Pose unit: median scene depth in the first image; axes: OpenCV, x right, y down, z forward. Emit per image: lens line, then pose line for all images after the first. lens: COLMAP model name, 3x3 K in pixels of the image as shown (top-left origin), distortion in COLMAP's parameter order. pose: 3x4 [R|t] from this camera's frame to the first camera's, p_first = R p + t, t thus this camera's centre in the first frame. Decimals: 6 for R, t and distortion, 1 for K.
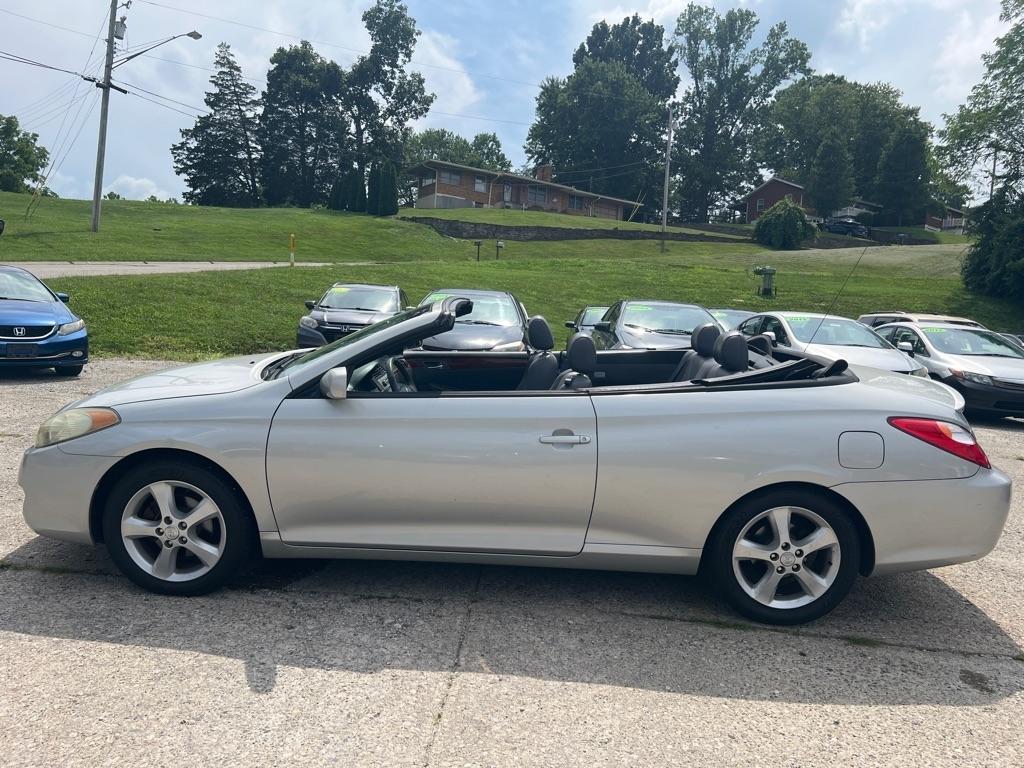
lens RADIAL K [[782.5, 0, 512.0], [0, 782.5, 384.0], [0, 0, 1]] dist [0.039126, -0.046807]
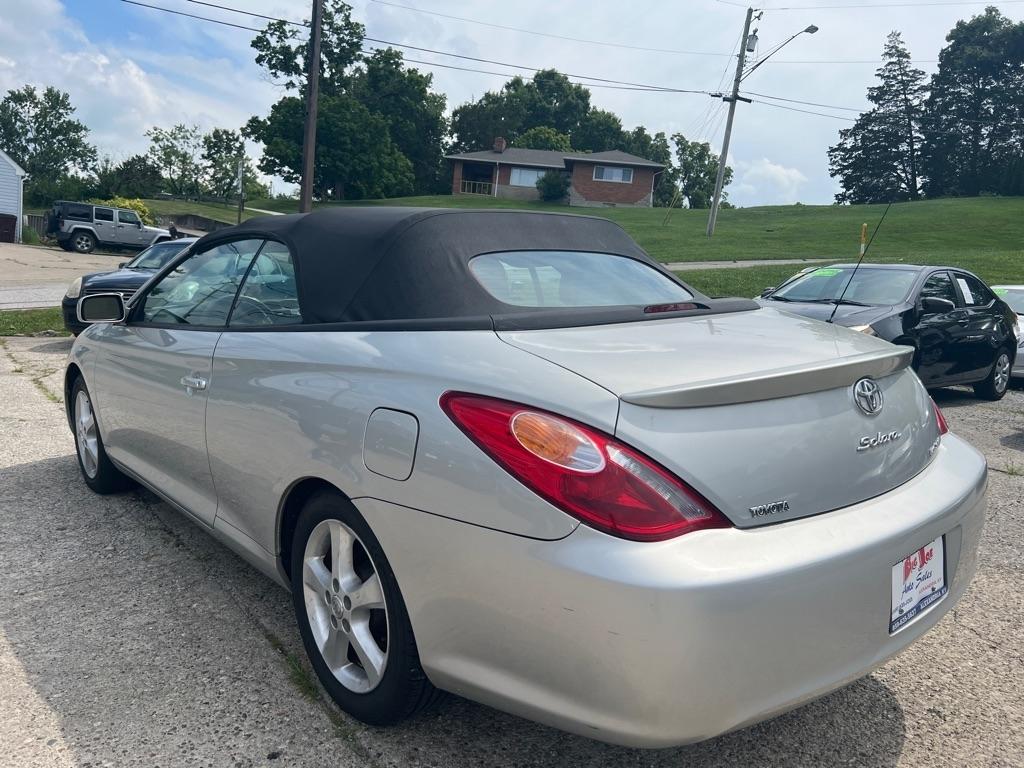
lens RADIAL K [[773.1, 0, 499.8], [0, 773.1, 384.8], [0, 0, 1]] dist [0.043206, -0.059101]
pose [[0.660987, 0.084938, -0.745575, 0.075996], [-0.090126, 0.995367, 0.033495, 0.001574], [0.744965, 0.045056, 0.665580, 0.060410]]
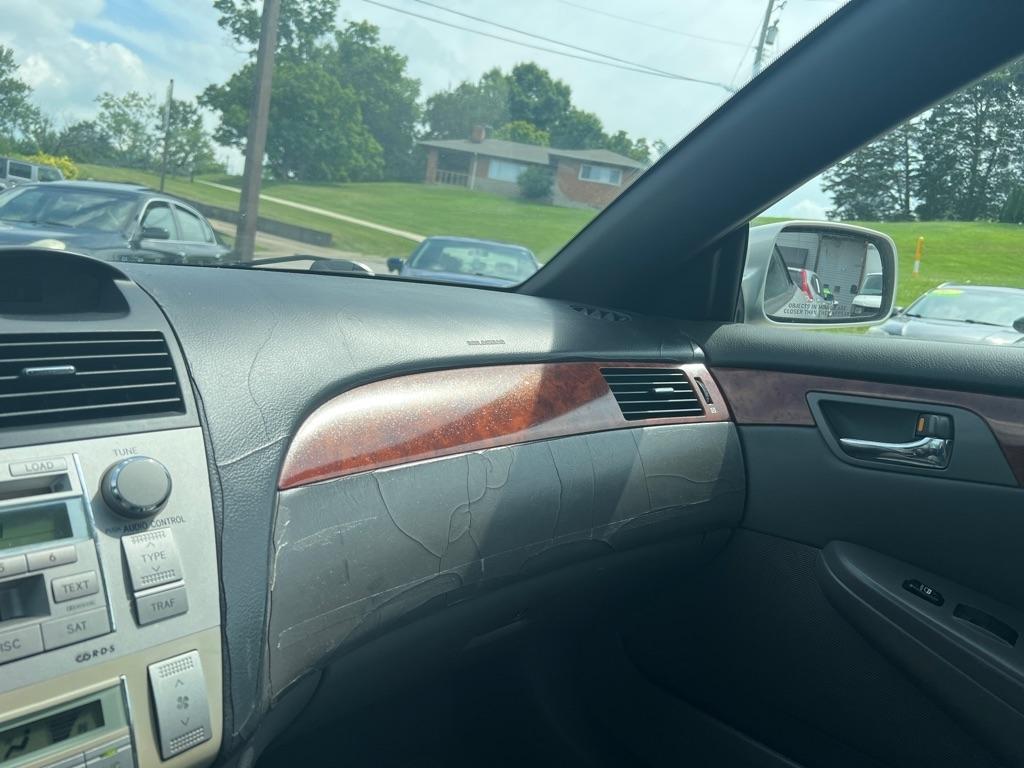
lens RADIAL K [[773.1, 0, 499.8], [0, 773.1, 384.8], [0, 0, 1]] dist [0.043206, -0.059101]
pose [[0.698943, 0.121805, -0.704729, -0.006655], [-0.145877, 0.988954, 0.026251, -0.003522], [0.700142, 0.084456, 0.708991, 0.105666]]
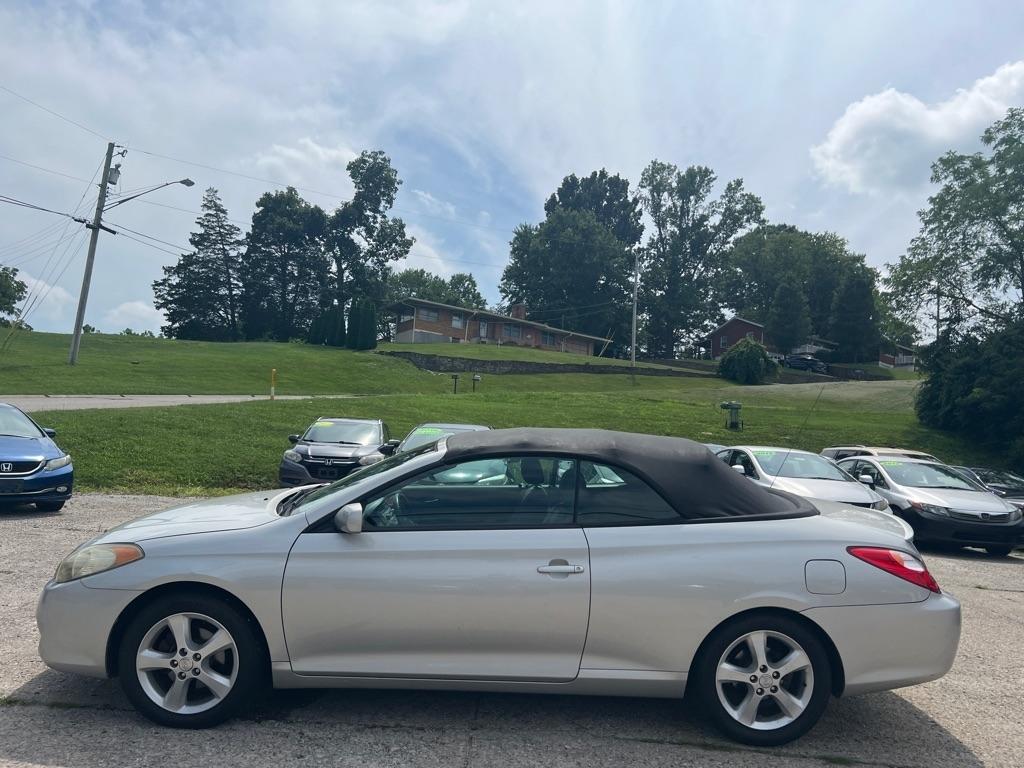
lens RADIAL K [[780.8, 0, 525.9], [0, 780.8, 390.3], [0, 0, 1]] dist [0.048788, -0.058547]
pose [[0.998646, 0.003562, 0.051896, -0.003573], [0.004695, 0.987408, -0.158126, -0.000279], [-0.051806, 0.158155, 0.986054, -0.010956]]
